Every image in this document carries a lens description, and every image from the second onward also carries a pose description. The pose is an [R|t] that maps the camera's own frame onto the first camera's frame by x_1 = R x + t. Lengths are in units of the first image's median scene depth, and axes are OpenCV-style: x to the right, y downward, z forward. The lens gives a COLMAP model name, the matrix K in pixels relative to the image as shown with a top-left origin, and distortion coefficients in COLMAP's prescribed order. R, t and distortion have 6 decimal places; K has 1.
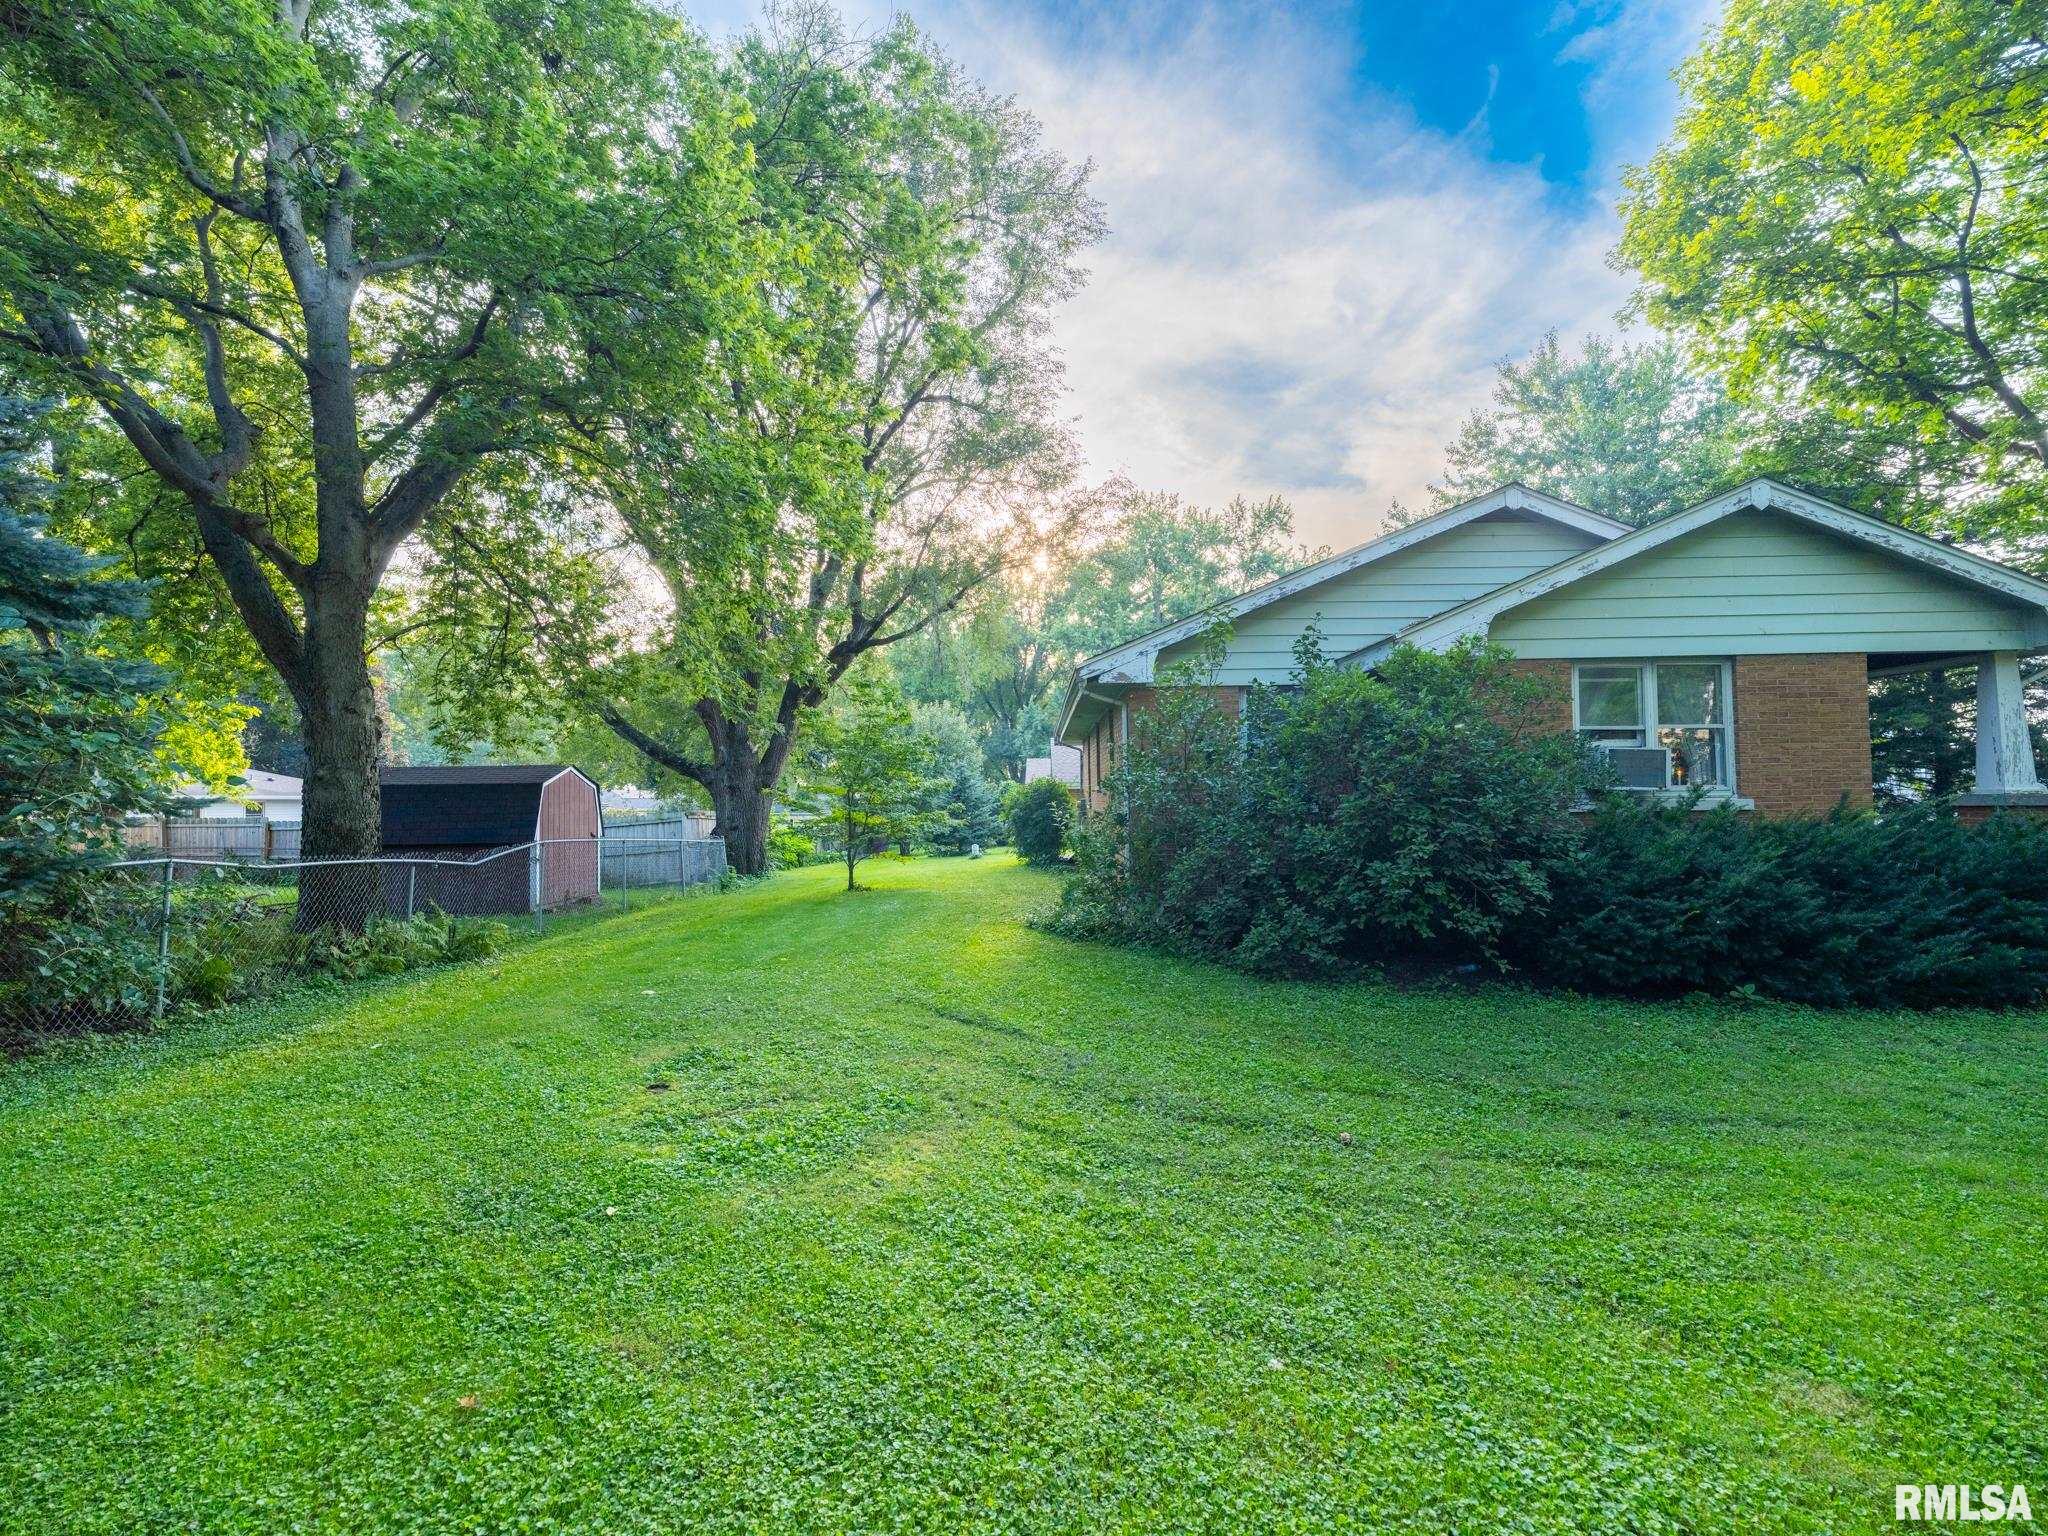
lens RADIAL K [[963.4, 0, 1027.6], [0, 963.4, 756.3], [0, 0, 1]] dist [-0.004869, 0.002499]
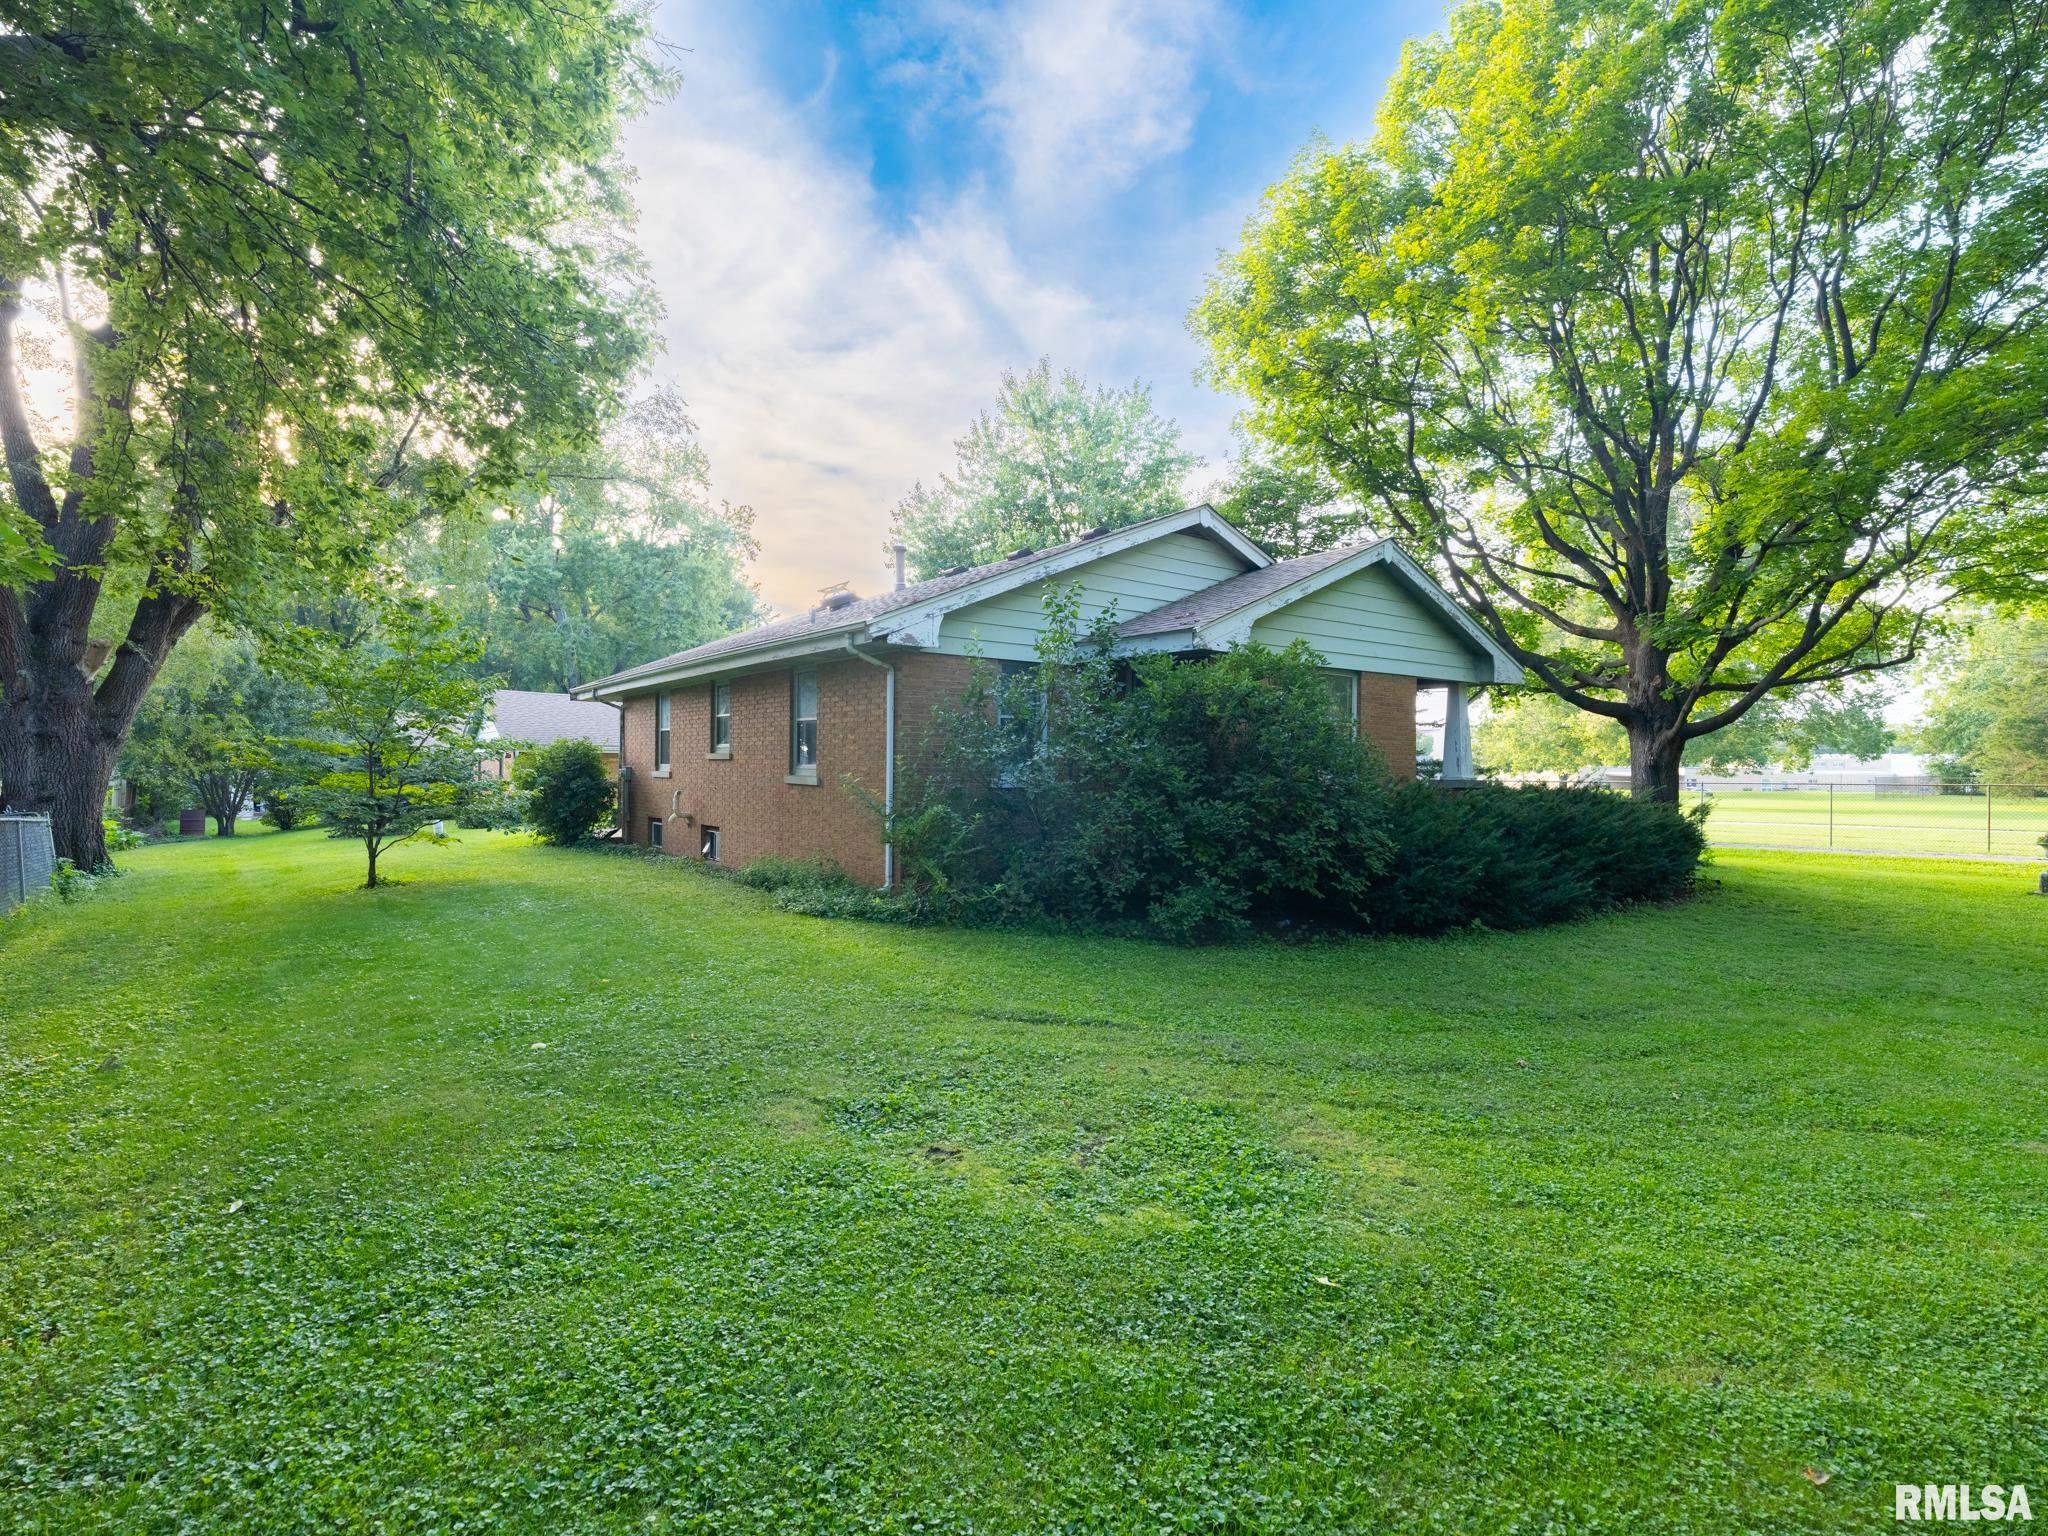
lens RADIAL K [[1000.4, 0, 1016.6], [0, 1000.4, 767.6], [0, 0, 1]] dist [-0.003819, -0.000532]
pose [[0.789772, 0.022615, 0.612983, -0.403347], [-0.049375, 0.998421, 0.026780, 0.009758], [-0.611410, -0.051416, 0.789642, 0.177816]]
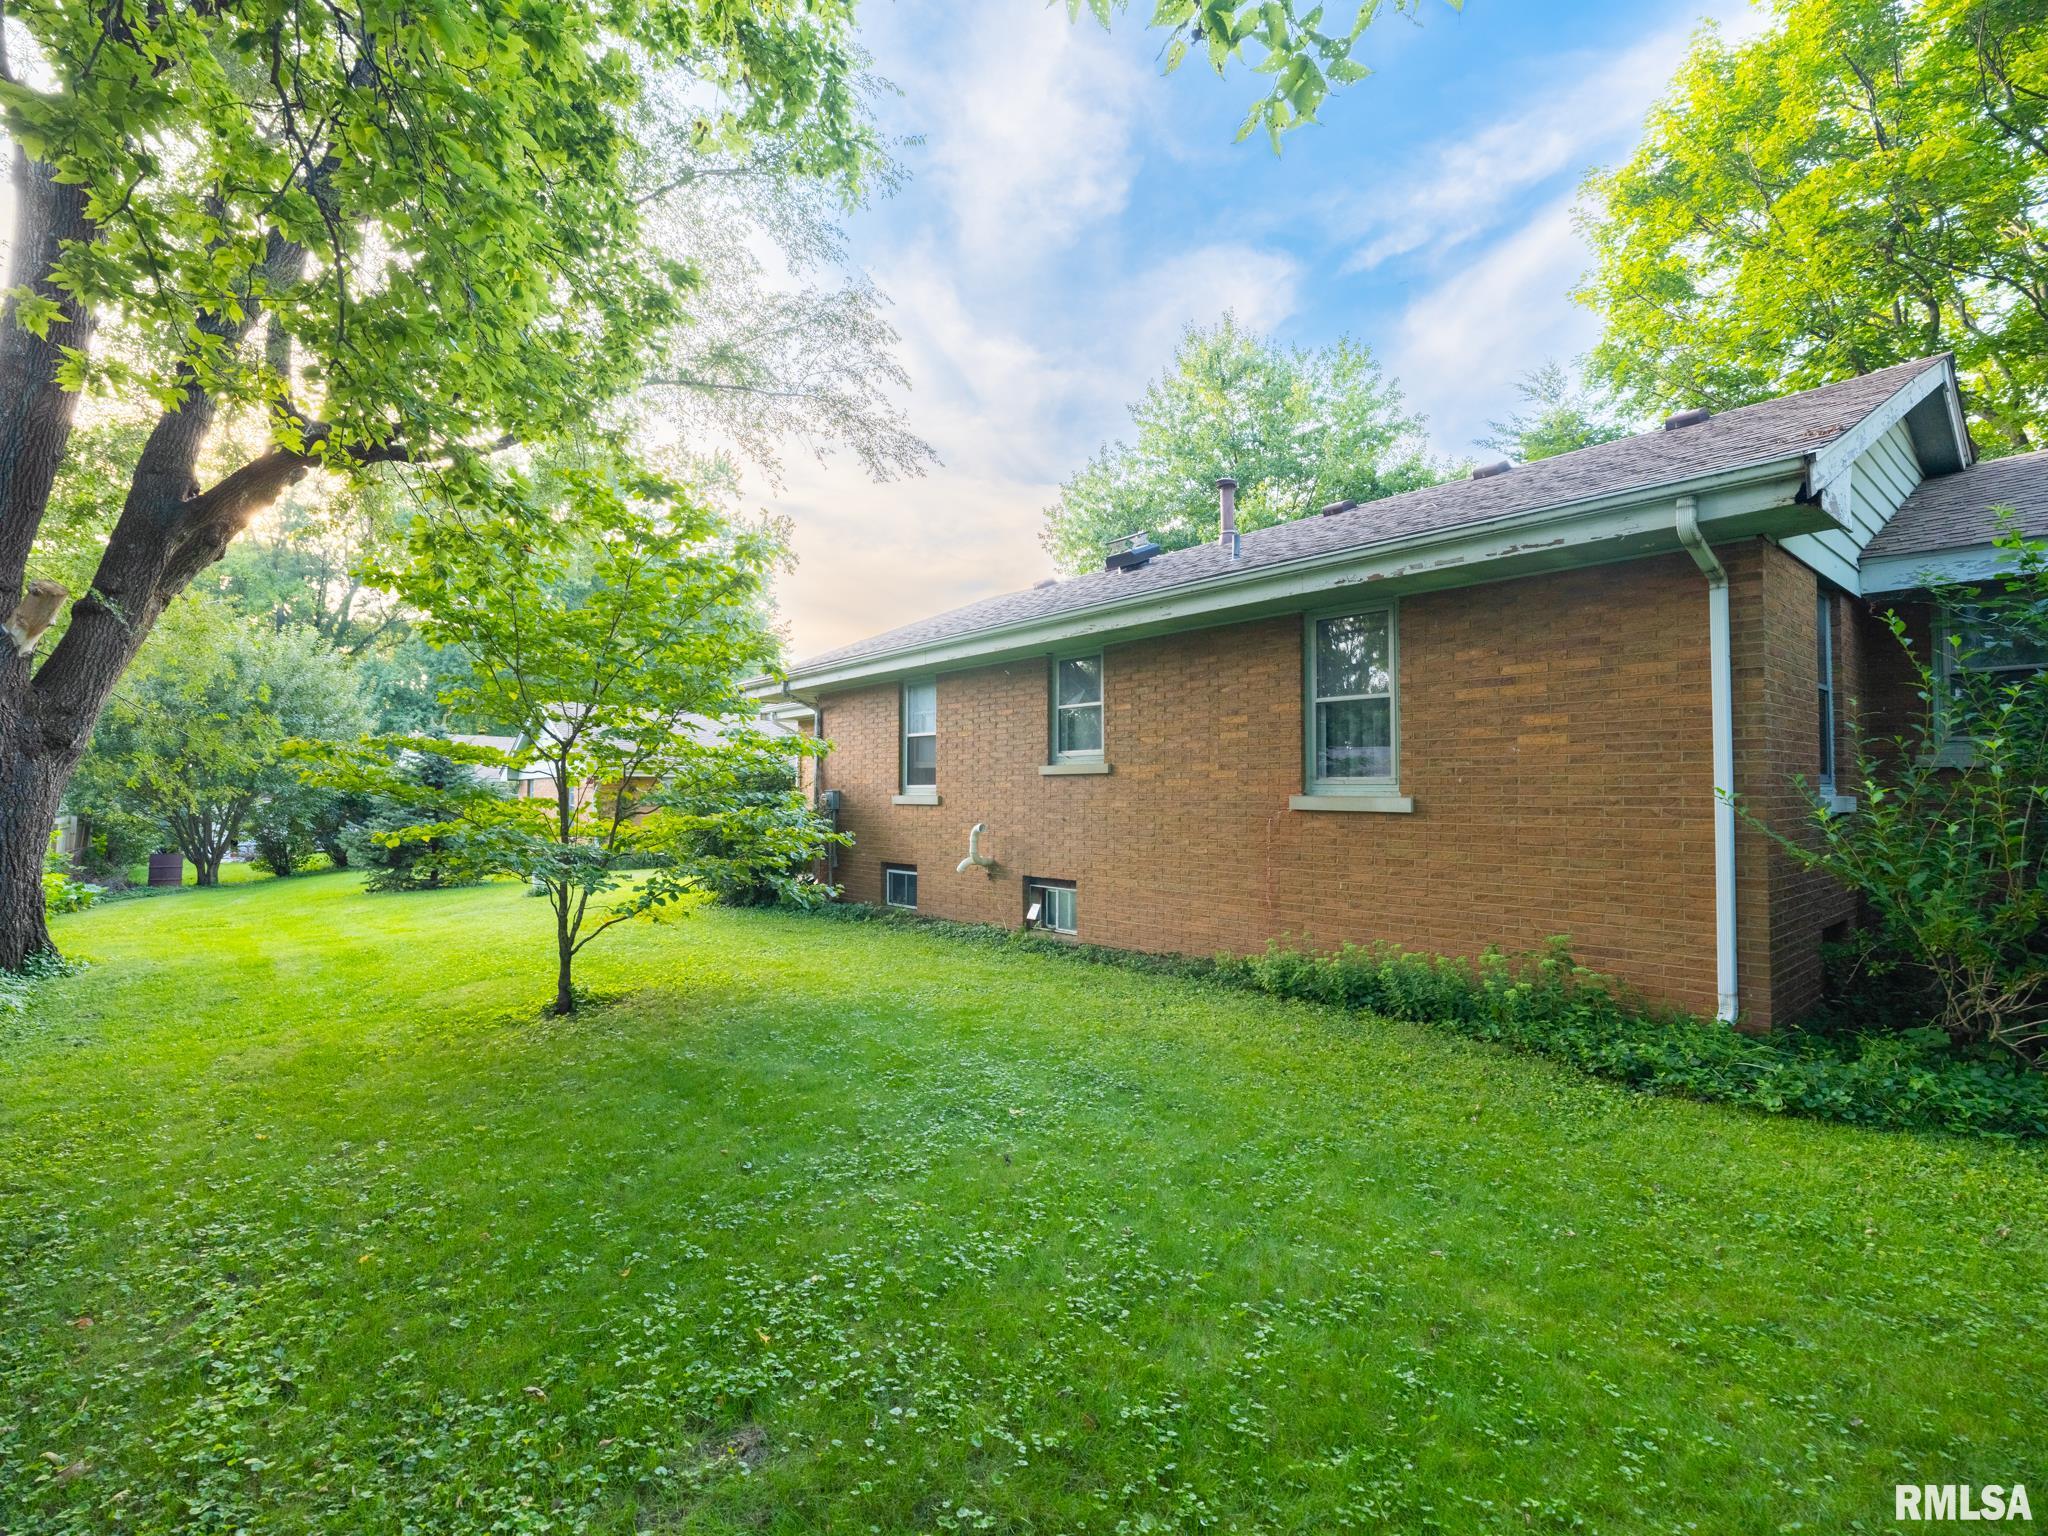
lens RADIAL K [[955.6, 0, 1015.9], [0, 955.6, 783.2], [0, 0, 1]] dist [0.009445, -0.001220]
pose [[0.756930, 0.025498, 0.652998, -0.470488], [-0.042992, 0.999017, 0.010825, 0.055301], [-0.652080, -0.036268, 0.757282, 0.903754]]
